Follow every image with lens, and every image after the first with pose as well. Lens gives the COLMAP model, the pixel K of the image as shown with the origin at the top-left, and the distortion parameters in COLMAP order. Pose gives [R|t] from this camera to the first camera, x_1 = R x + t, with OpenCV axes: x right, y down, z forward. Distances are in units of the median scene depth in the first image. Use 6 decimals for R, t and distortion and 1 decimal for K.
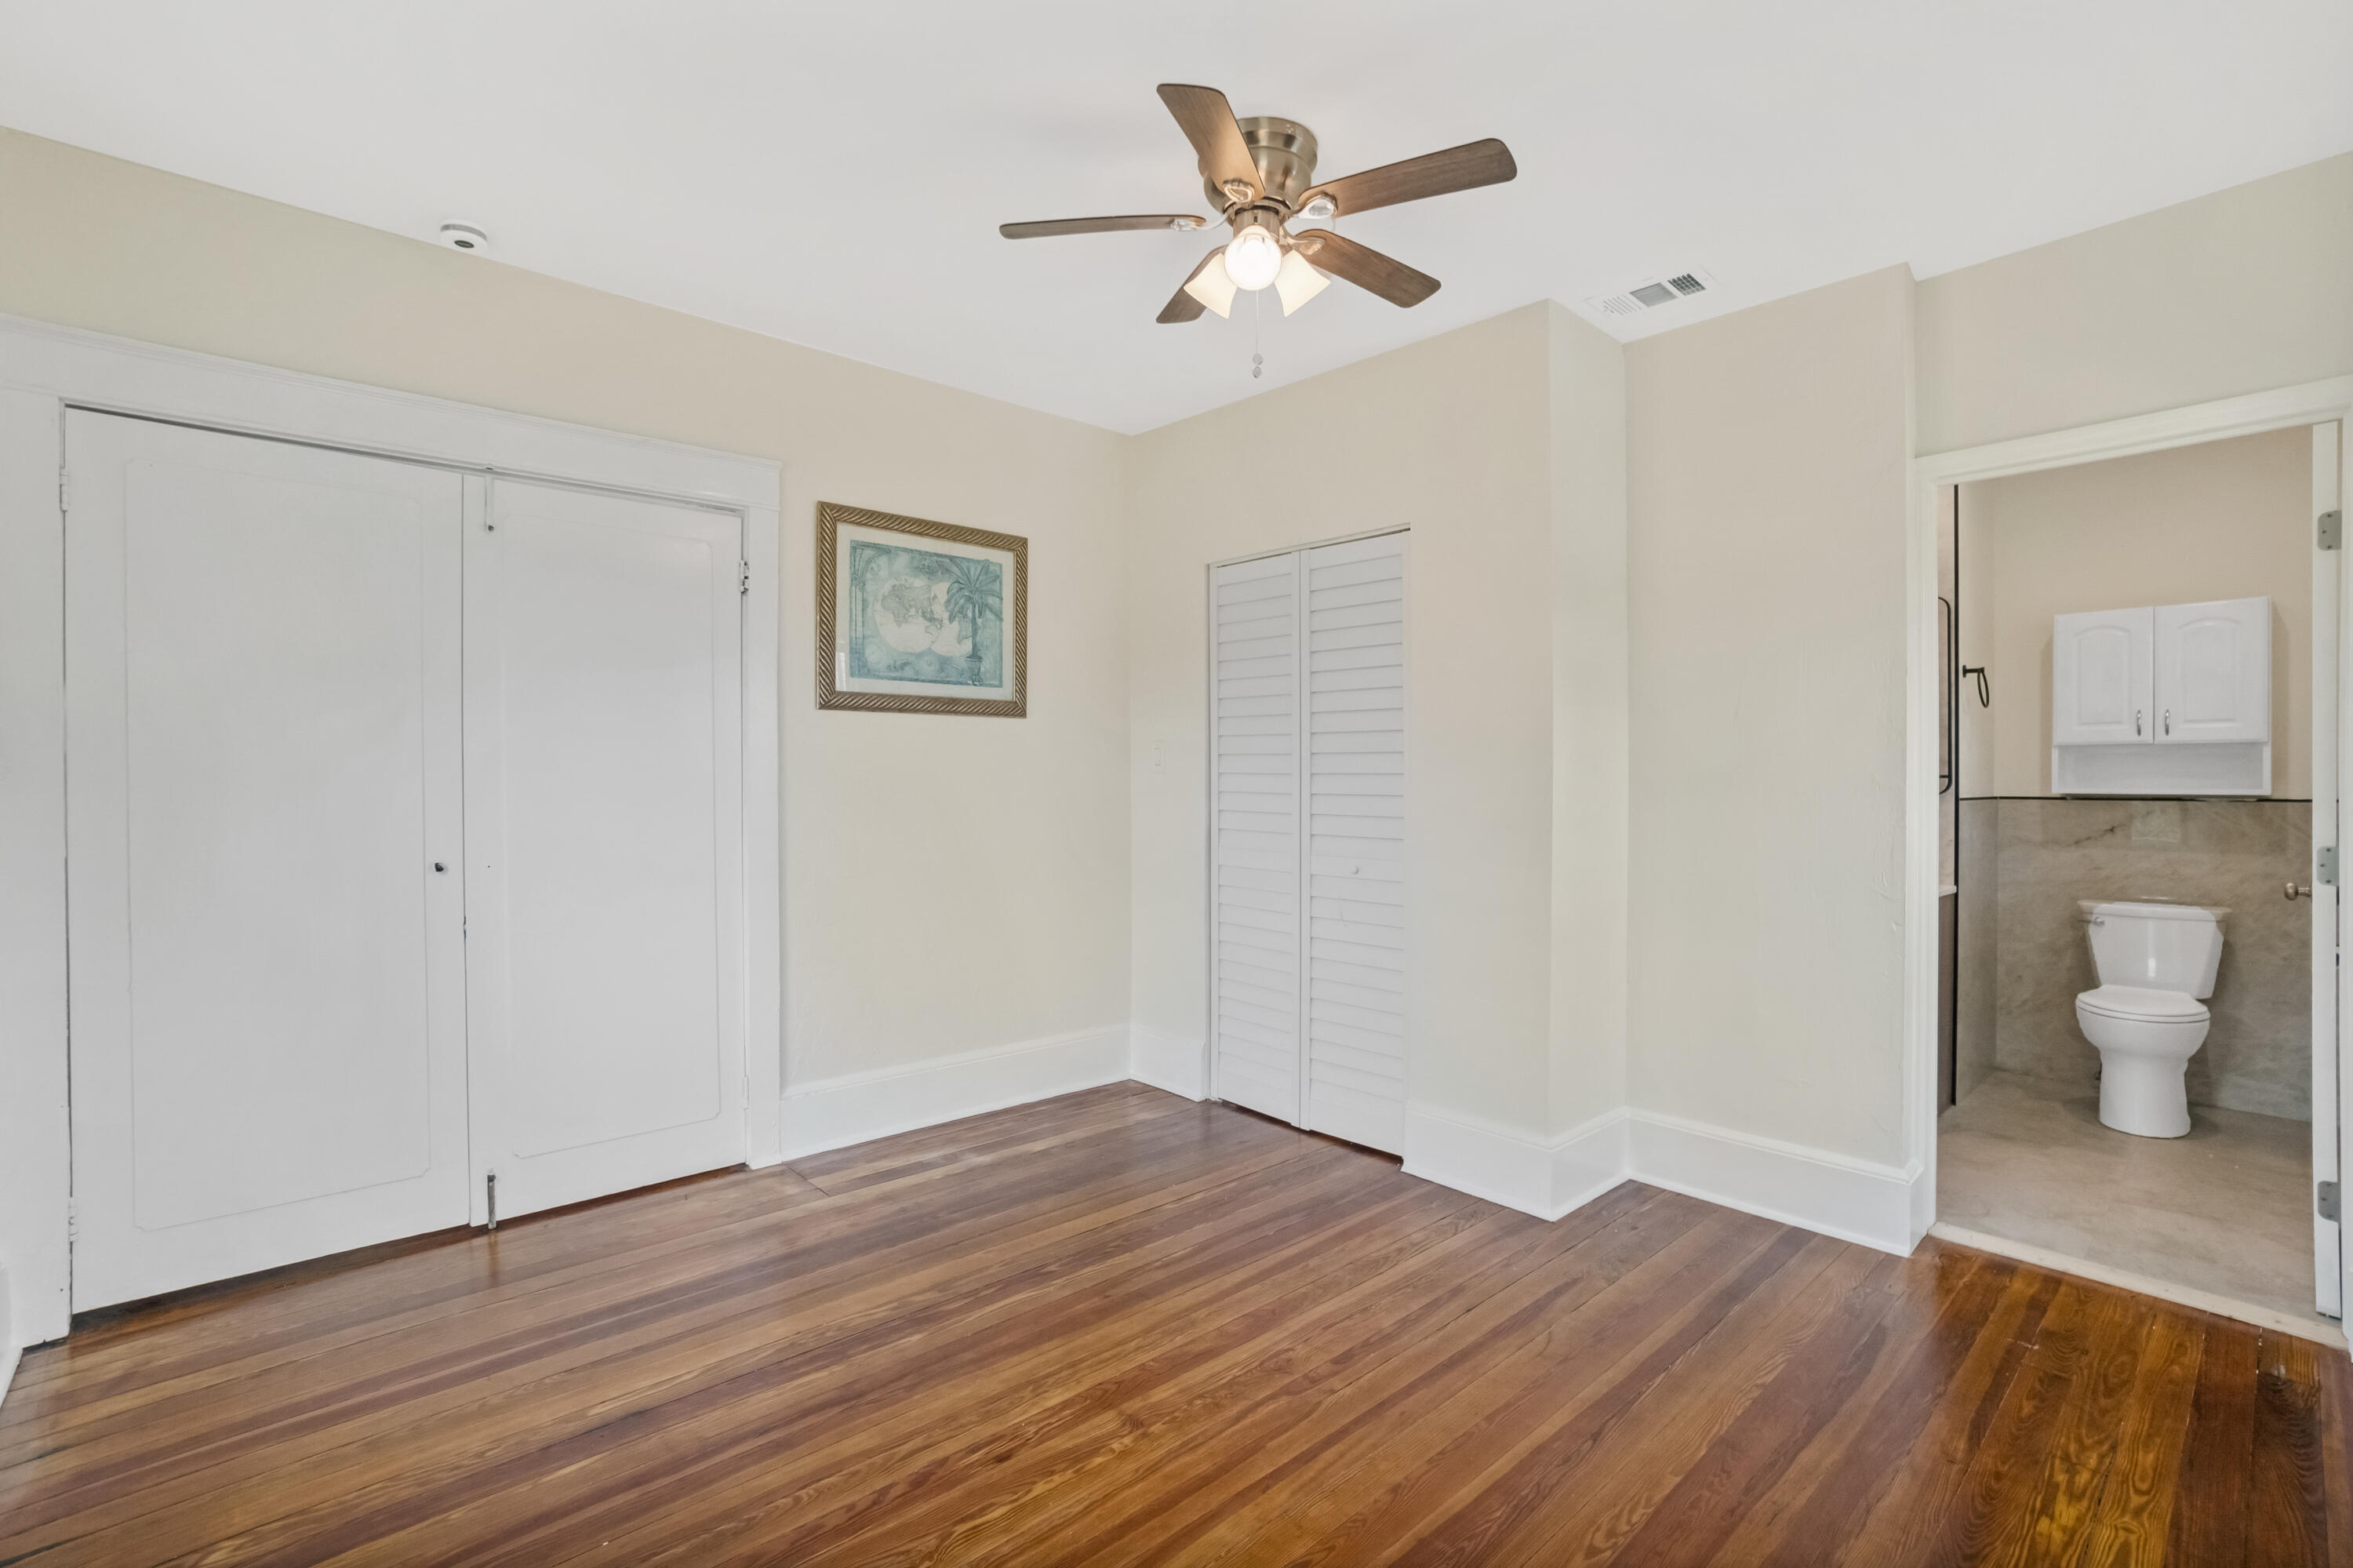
lens RADIAL K [[1058.3, 0, 1150.1], [0, 1058.3, 769.7], [0, 0, 1]] dist [-0.055347, 0.022502]
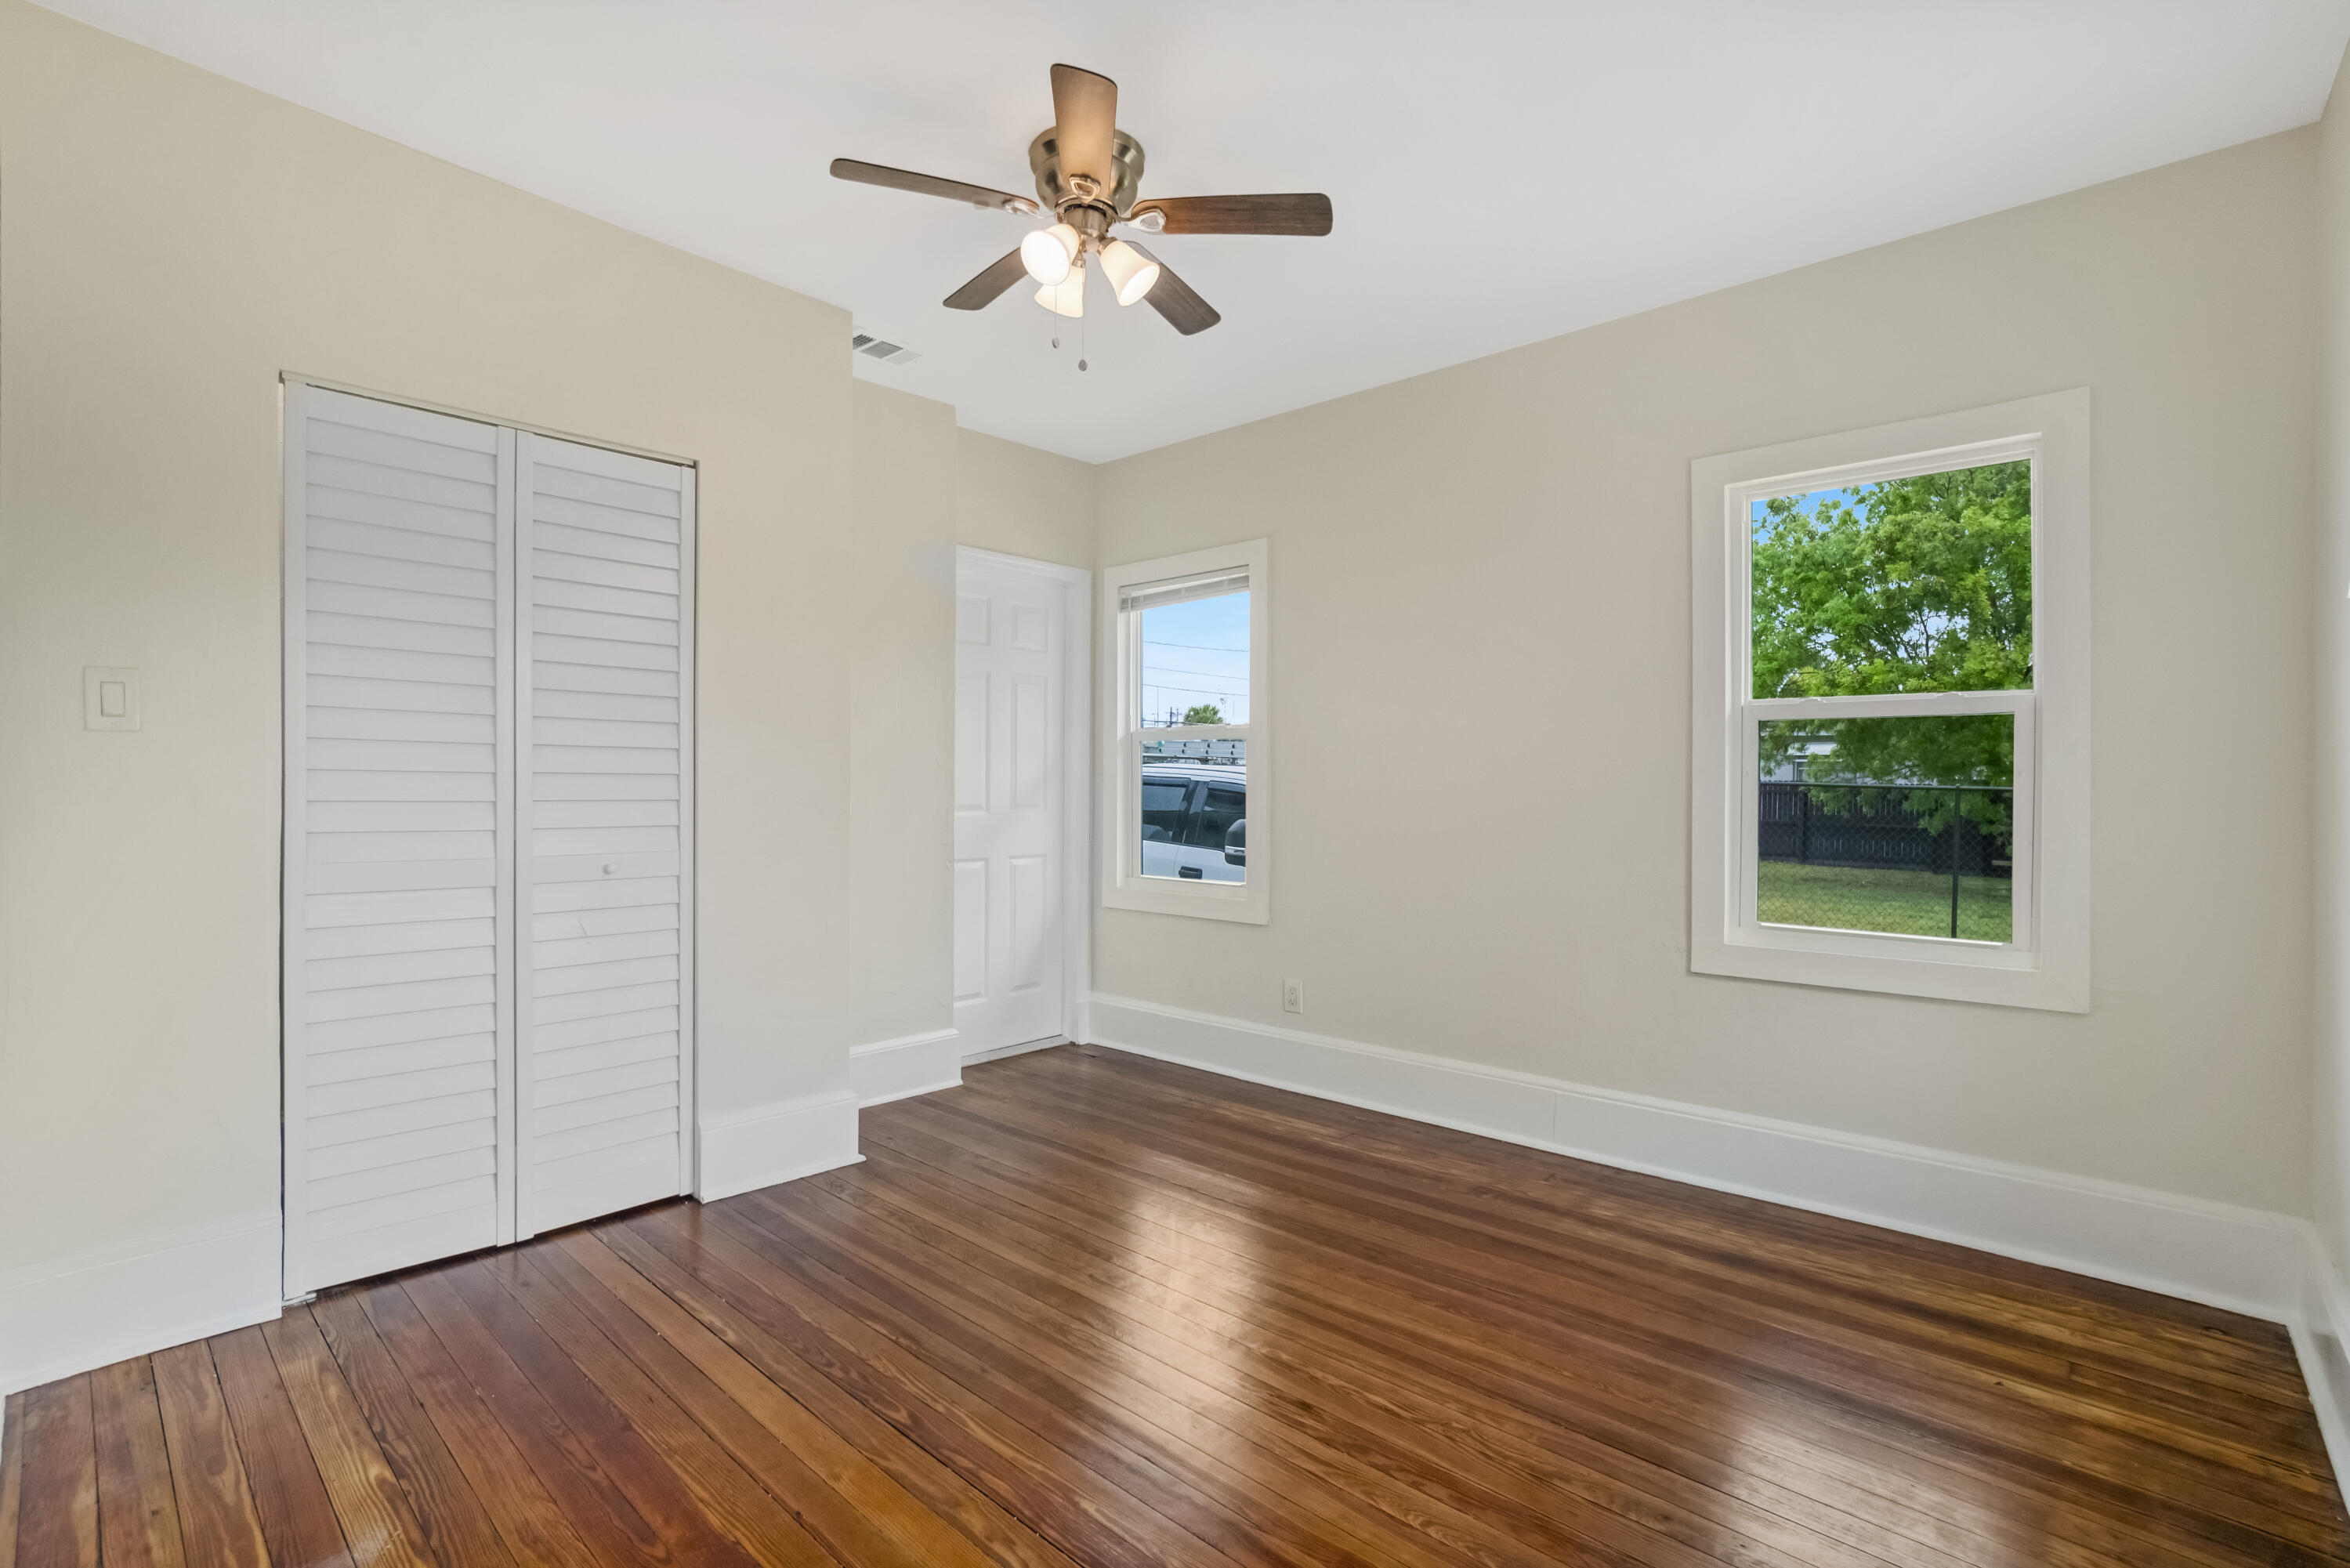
lens RADIAL K [[1082.5, 0, 1145.9], [0, 1082.5, 758.8], [0, 0, 1]] dist [-0.058987, 0.024997]
pose [[-0.091012, 0.016936, 0.995706, -0.825384], [-0.012129, 0.999762, -0.018114, 0.031390], [-0.995776, -0.013725, -0.090785, 0.877609]]
